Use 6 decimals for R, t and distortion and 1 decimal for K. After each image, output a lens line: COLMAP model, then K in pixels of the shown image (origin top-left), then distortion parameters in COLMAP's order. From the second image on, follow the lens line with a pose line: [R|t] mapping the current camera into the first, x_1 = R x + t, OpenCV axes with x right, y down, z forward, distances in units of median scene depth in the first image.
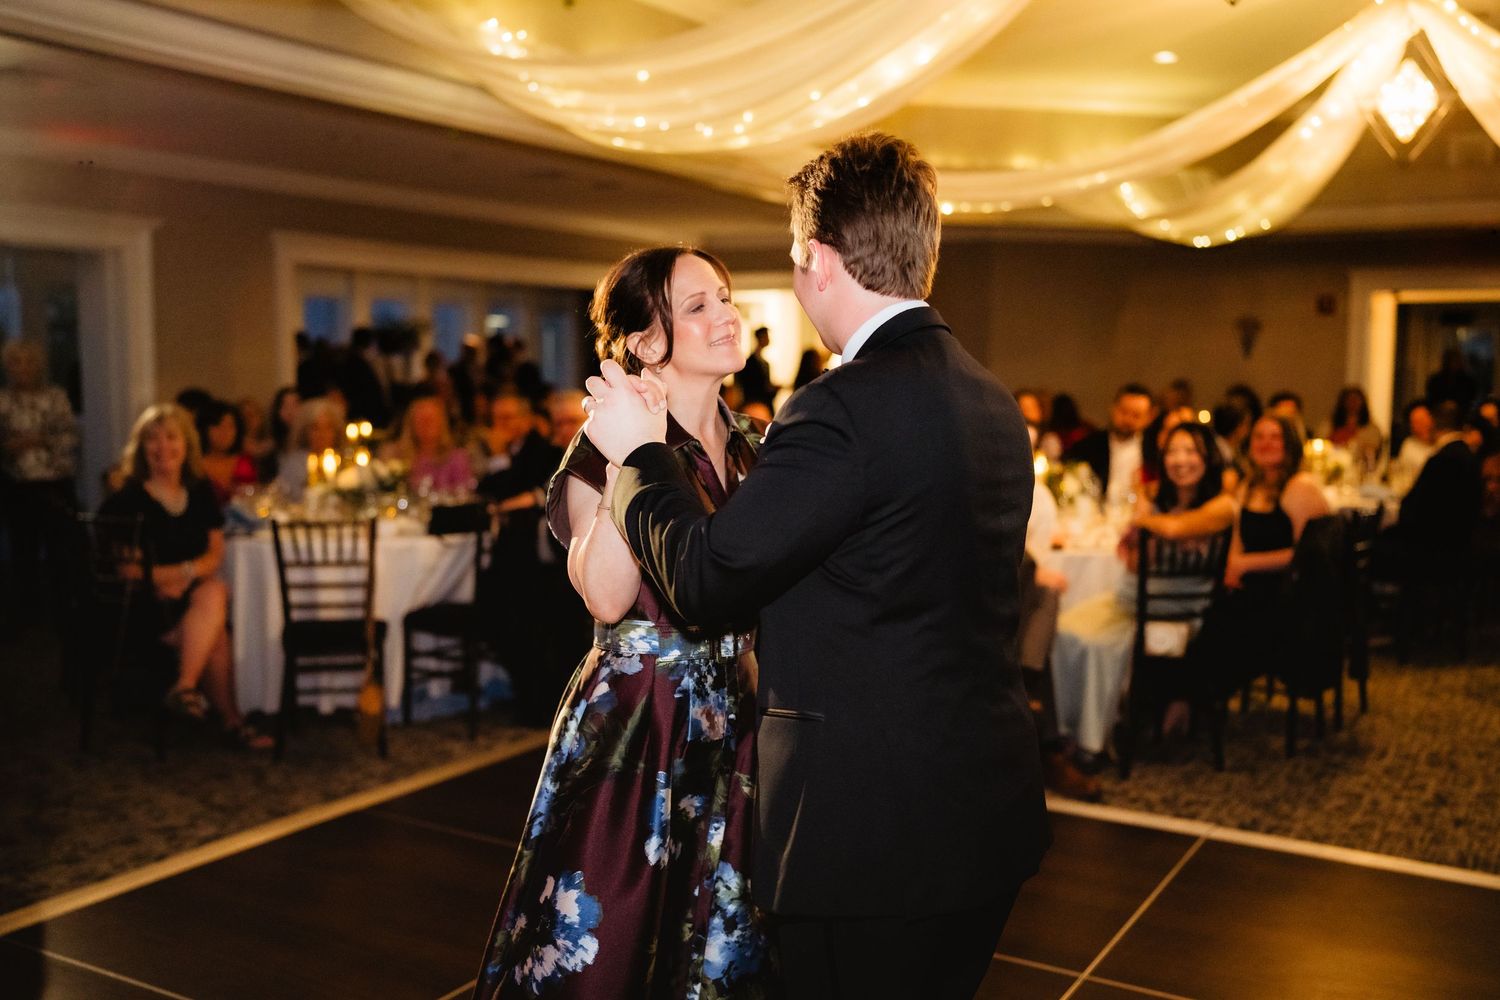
lens RADIAL K [[1459.2, 0, 746.3], [0, 1459.2, 500.8], [0, 0, 1]] dist [0.101425, 0.000000]
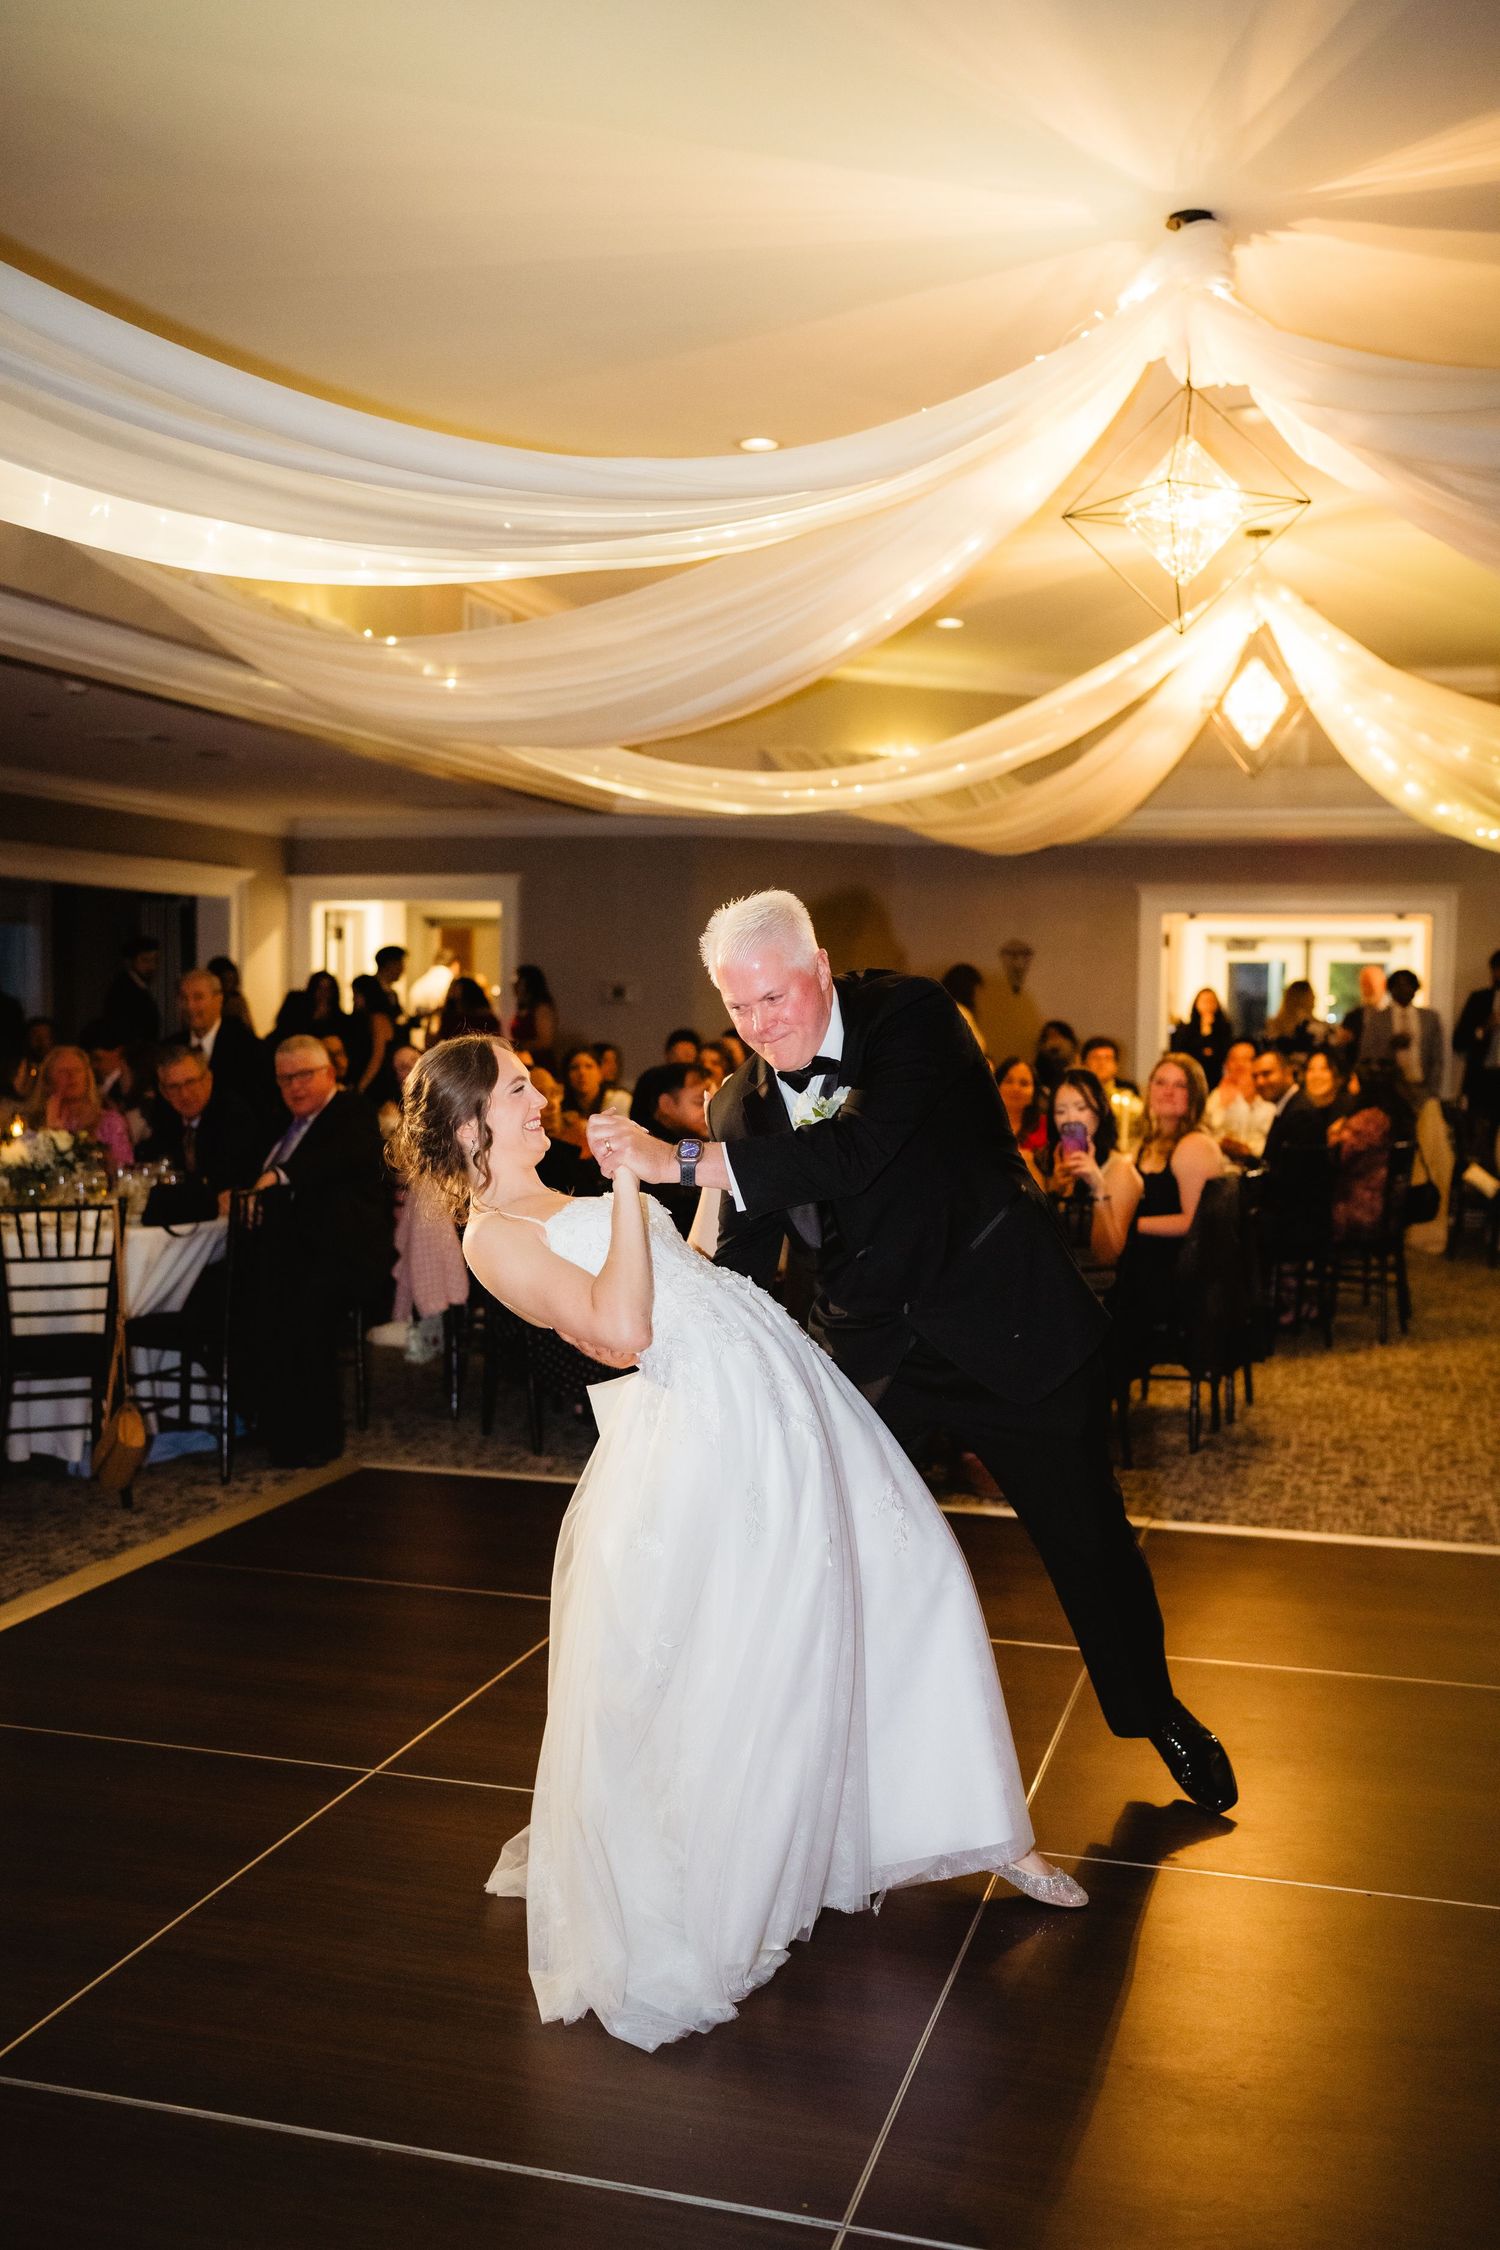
lens RADIAL K [[2188.8, 0, 757.7], [0, 2188.8, 1127.7], [0, 0, 1]] dist [0.101425, 0.000000]
pose [[0.968586, -0.011676, 0.248403, -0.212557], [0.020089, 0.999306, -0.031362, 0.017329], [-0.247865, 0.035367, 0.968149, -0.212375]]
